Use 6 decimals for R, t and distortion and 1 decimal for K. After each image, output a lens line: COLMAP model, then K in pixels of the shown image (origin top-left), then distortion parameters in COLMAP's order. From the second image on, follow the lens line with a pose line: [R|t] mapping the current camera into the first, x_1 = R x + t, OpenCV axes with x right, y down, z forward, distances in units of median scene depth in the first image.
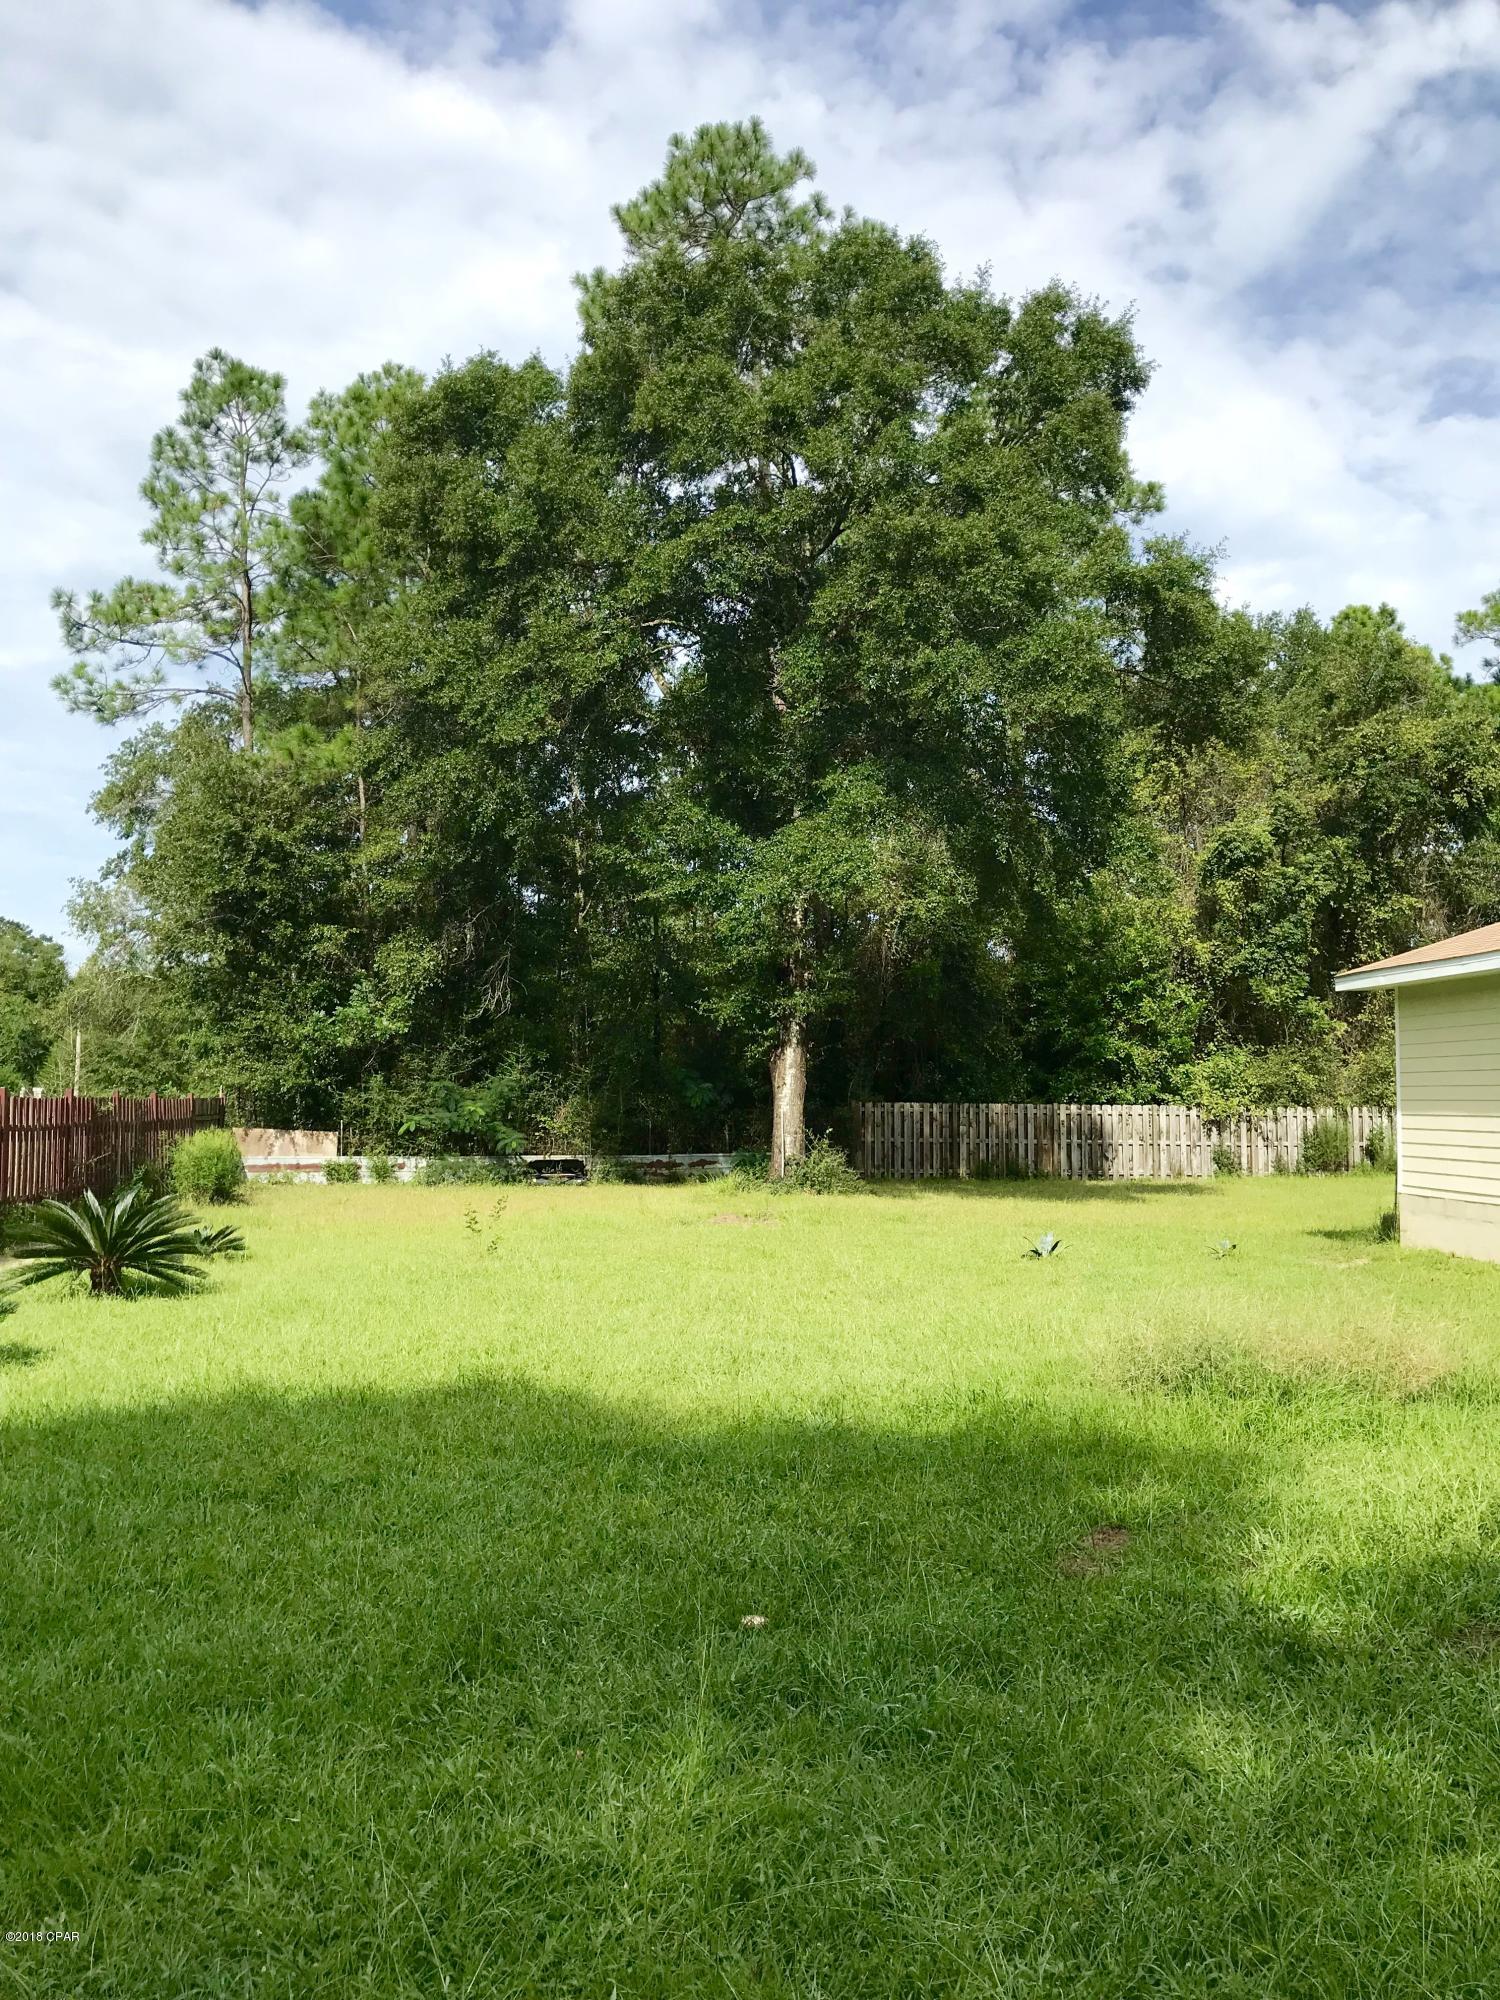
lens RADIAL K [[1639.2, 0, 750.0], [0, 1639.2, 1000.0], [0, 0, 1]] dist [0.008536, 0.014771]
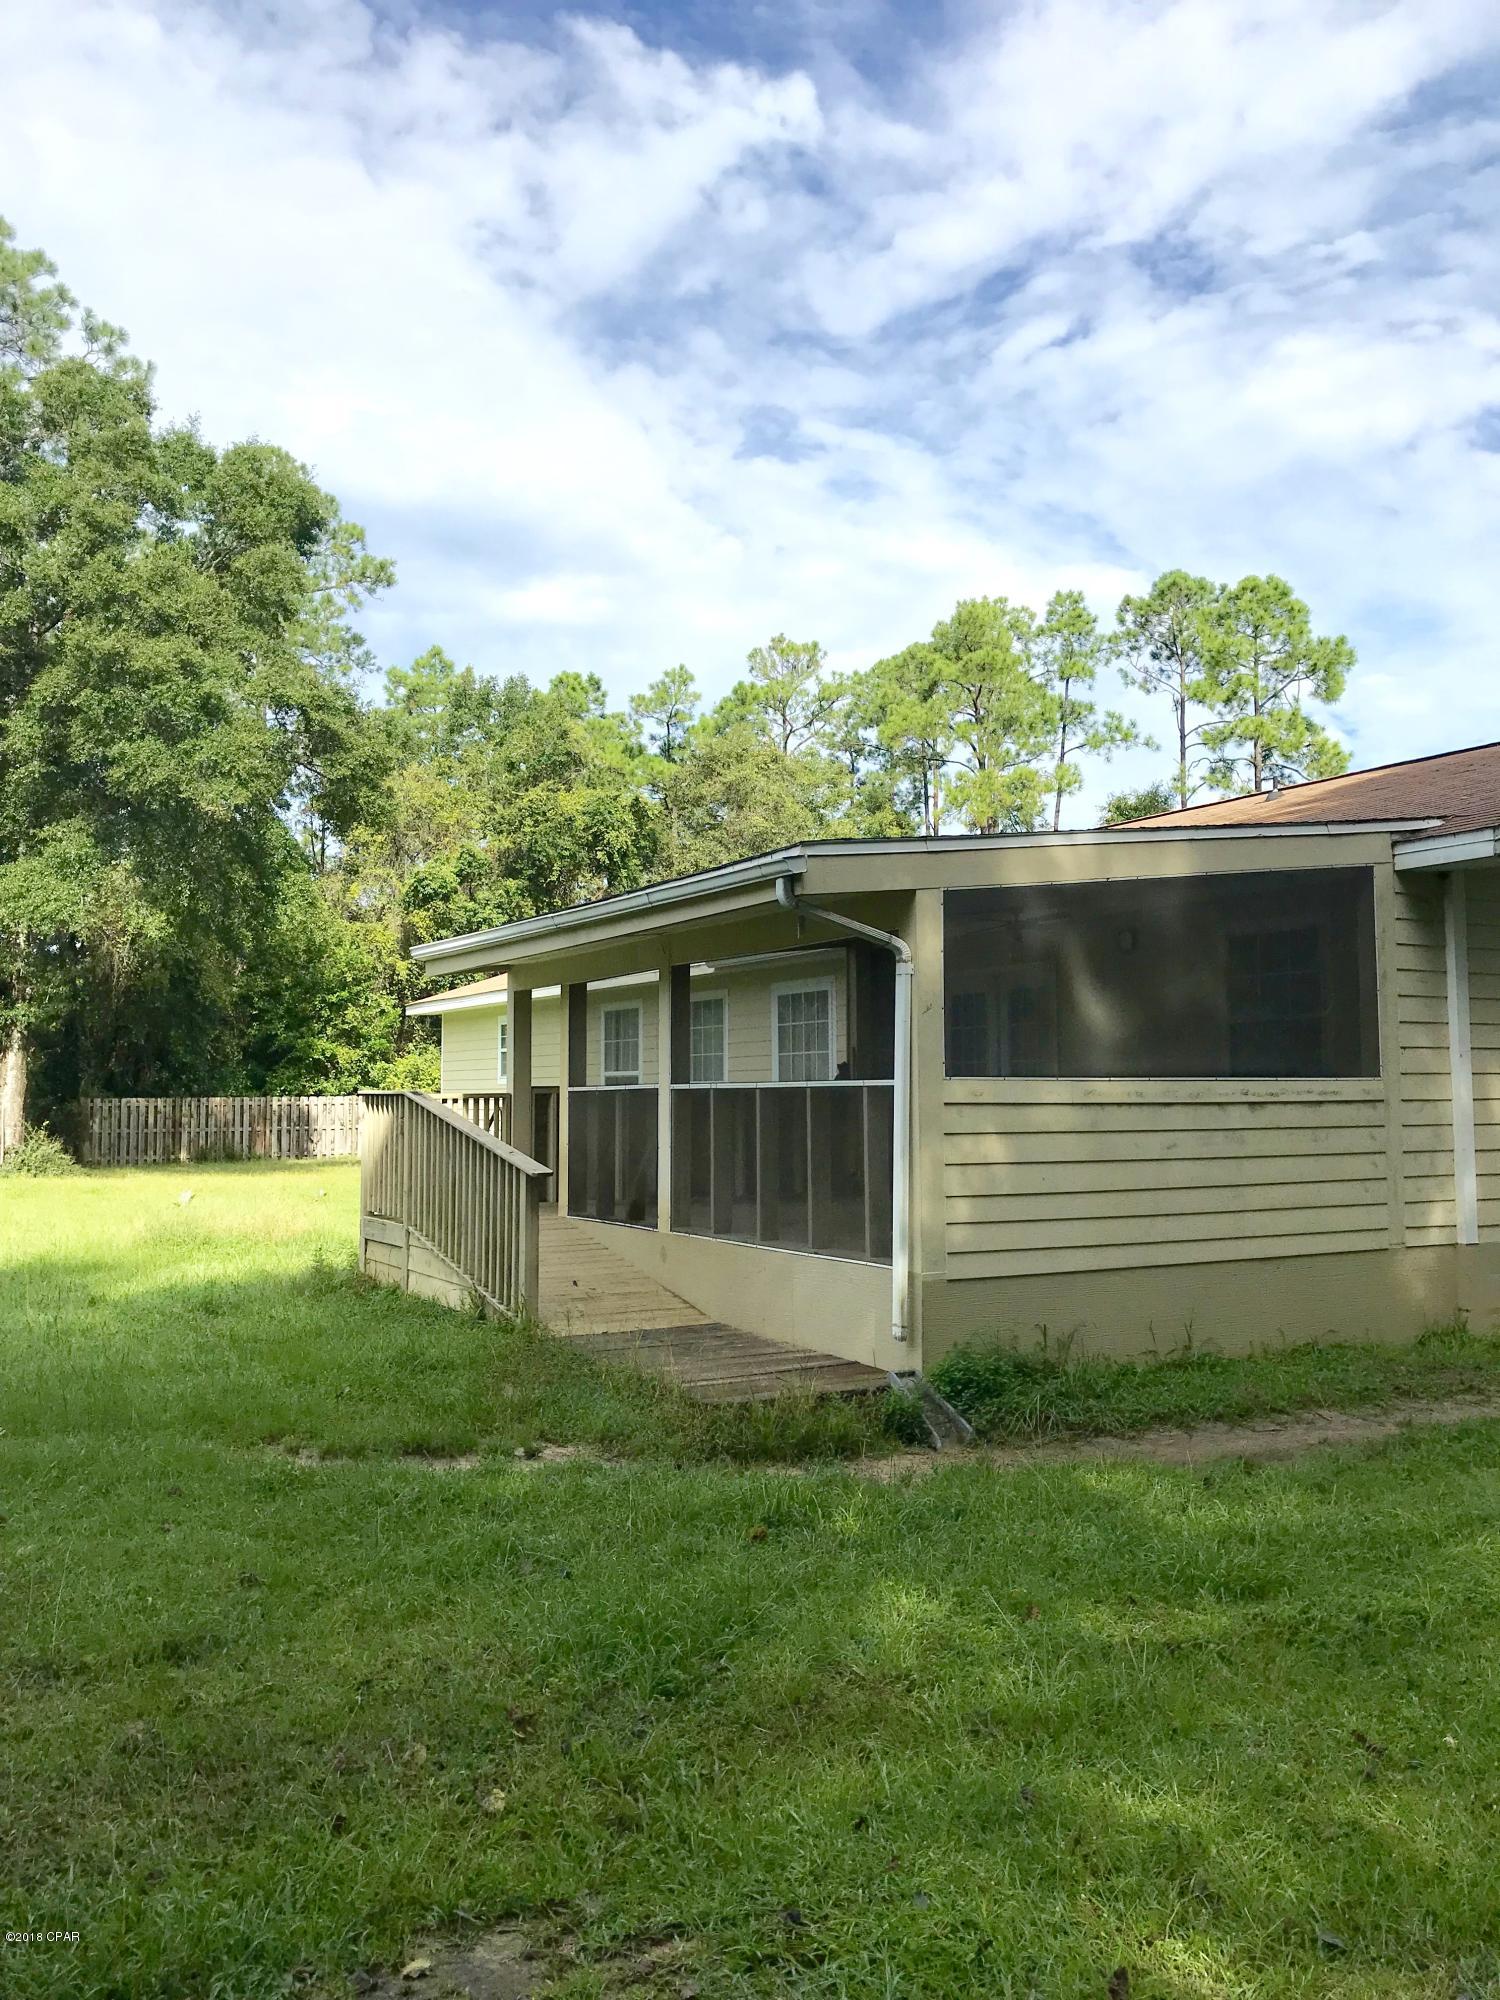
lens RADIAL K [[1633.2, 0, 825.3], [0, 1633.2, 937.1], [0, 0, 1]] dist [-0.008359, 0.005017]
pose [[0.902351, 0.023518, 0.430360, 0.039403], [-0.012035, 0.999496, -0.029385, -0.021730], [-0.430834, 0.021337, 0.902179, -0.236180]]
